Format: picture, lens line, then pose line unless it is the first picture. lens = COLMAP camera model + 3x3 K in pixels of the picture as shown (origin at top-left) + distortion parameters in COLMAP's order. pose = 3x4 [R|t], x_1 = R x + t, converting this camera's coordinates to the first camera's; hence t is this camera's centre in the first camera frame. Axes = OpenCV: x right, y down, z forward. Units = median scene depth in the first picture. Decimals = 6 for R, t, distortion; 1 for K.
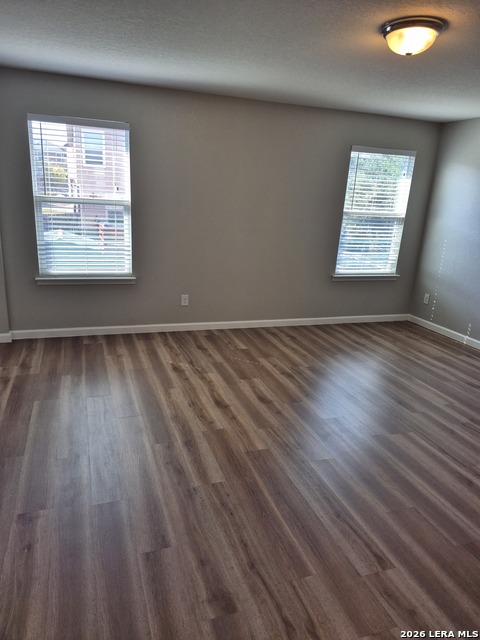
lens RADIAL K [[434.6, 0, 230.3], [0, 434.6, 321.0], [0, 0, 1]] dist [0.000423, -0.006328]
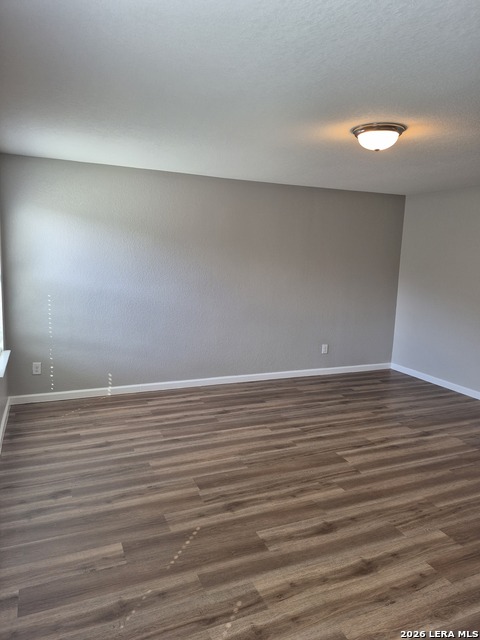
lens RADIAL K [[434.6, 0, 230.3], [0, 434.6, 321.0], [0, 0, 1]] dist [0.000423, -0.006328]
pose [[-0.057145, -0.210244, 0.975977, -0.536268], [0.253681, 0.942432, 0.217871, -0.343274], [-0.965598, 0.260037, -0.000521, 0.982912]]
